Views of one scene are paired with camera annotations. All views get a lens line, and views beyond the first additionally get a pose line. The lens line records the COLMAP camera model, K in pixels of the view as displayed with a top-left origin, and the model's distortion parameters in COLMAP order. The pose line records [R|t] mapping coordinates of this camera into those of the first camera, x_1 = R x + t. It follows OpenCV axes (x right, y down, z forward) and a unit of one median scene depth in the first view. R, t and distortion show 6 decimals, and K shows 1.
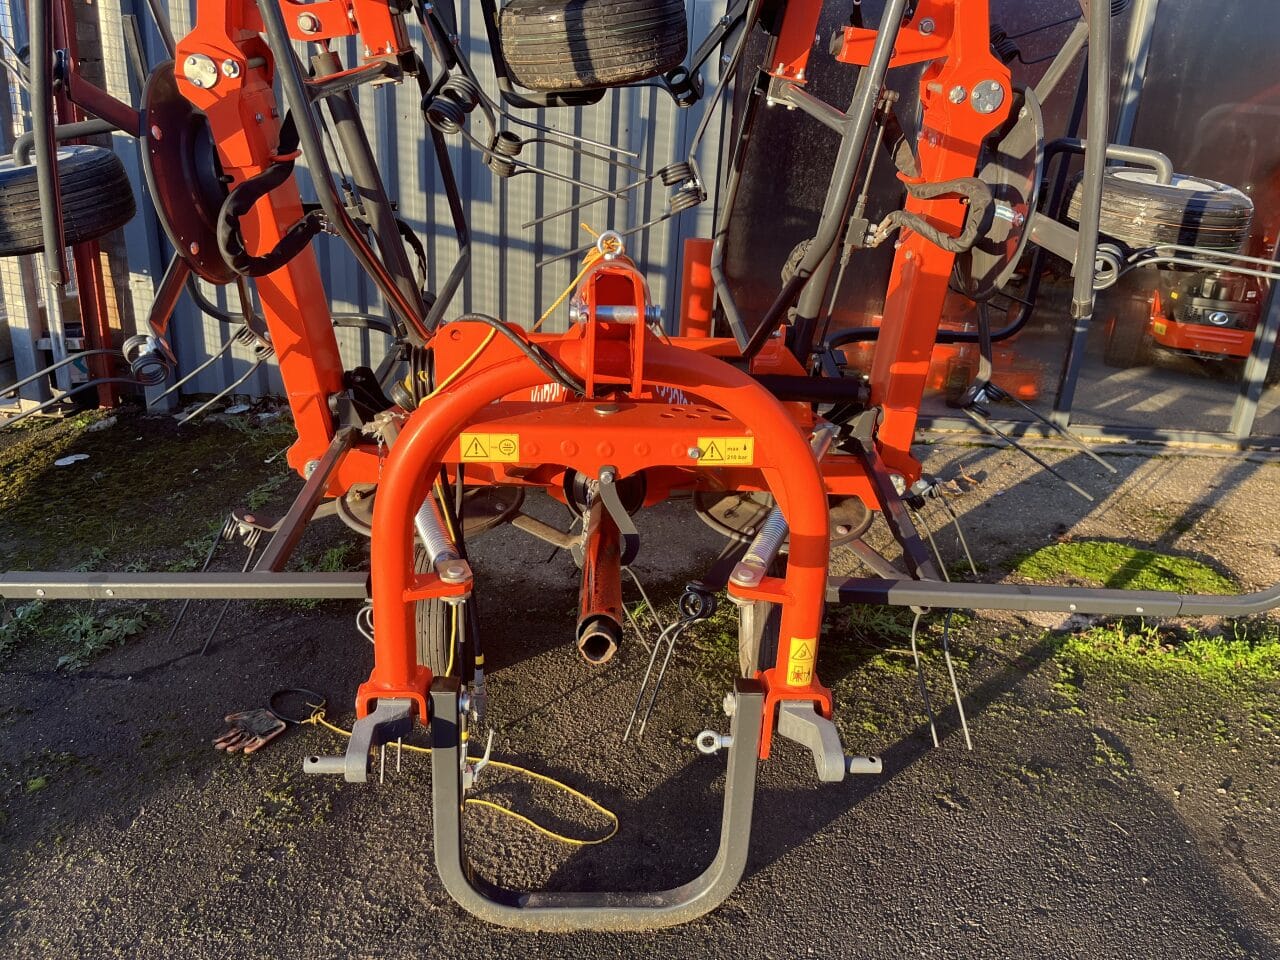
lens RADIAL K [[986.1, 0, 648.3], [0, 986.1, 474.5], [0, 0, 1]] dist [0.070983, -0.102100]
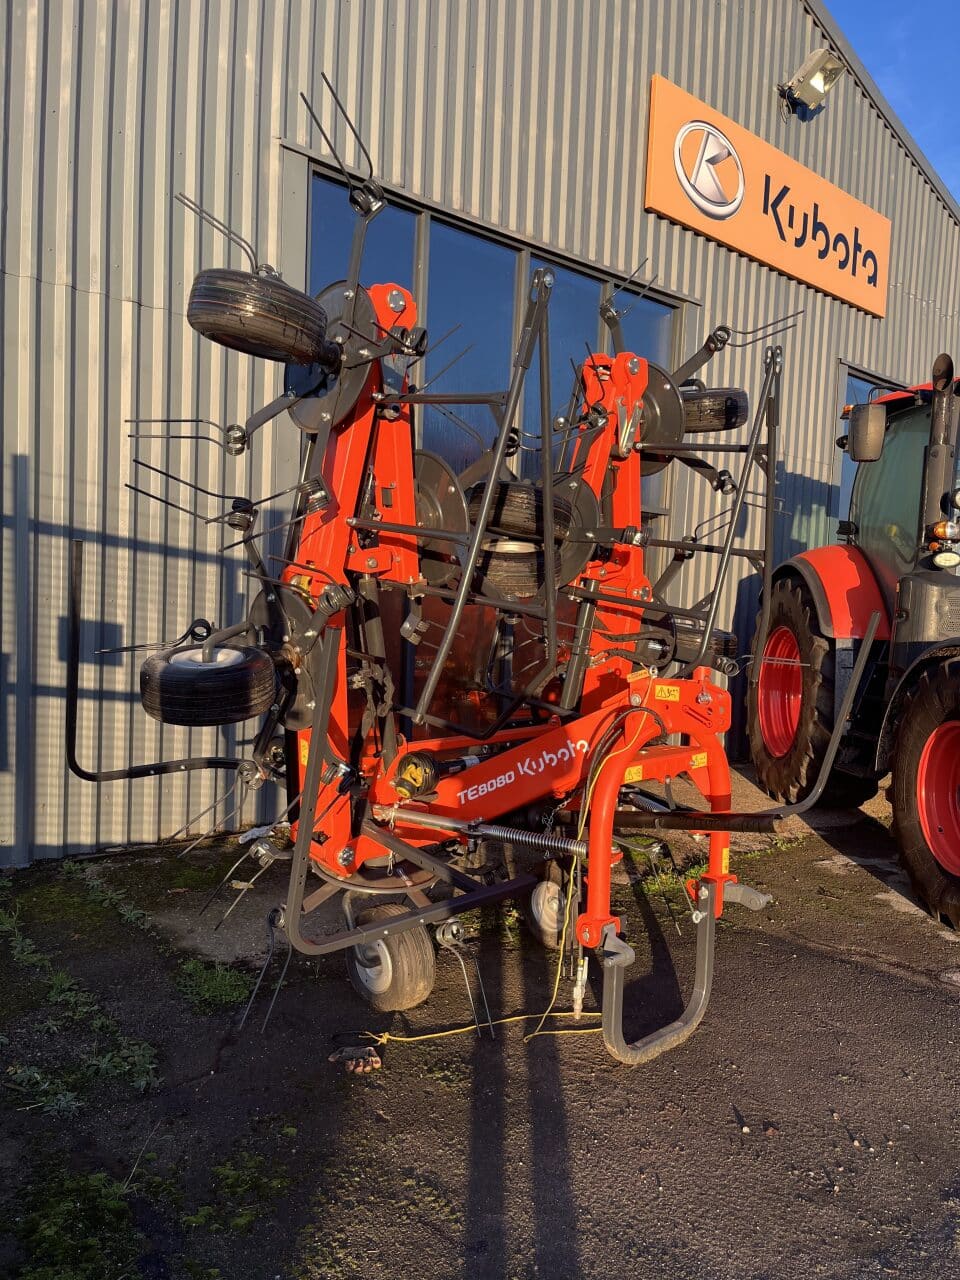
lens RADIAL K [[986.1, 0, 504.3], [0, 986.1, 643.1], [0, 0, 1]] dist [0.070983, -0.102100]
pose [[0.733955, -0.063296, 0.676242, -1.104289], [0.233842, 0.958326, -0.164099, -0.009426], [-0.637674, 0.278575, 0.718170, -0.225207]]
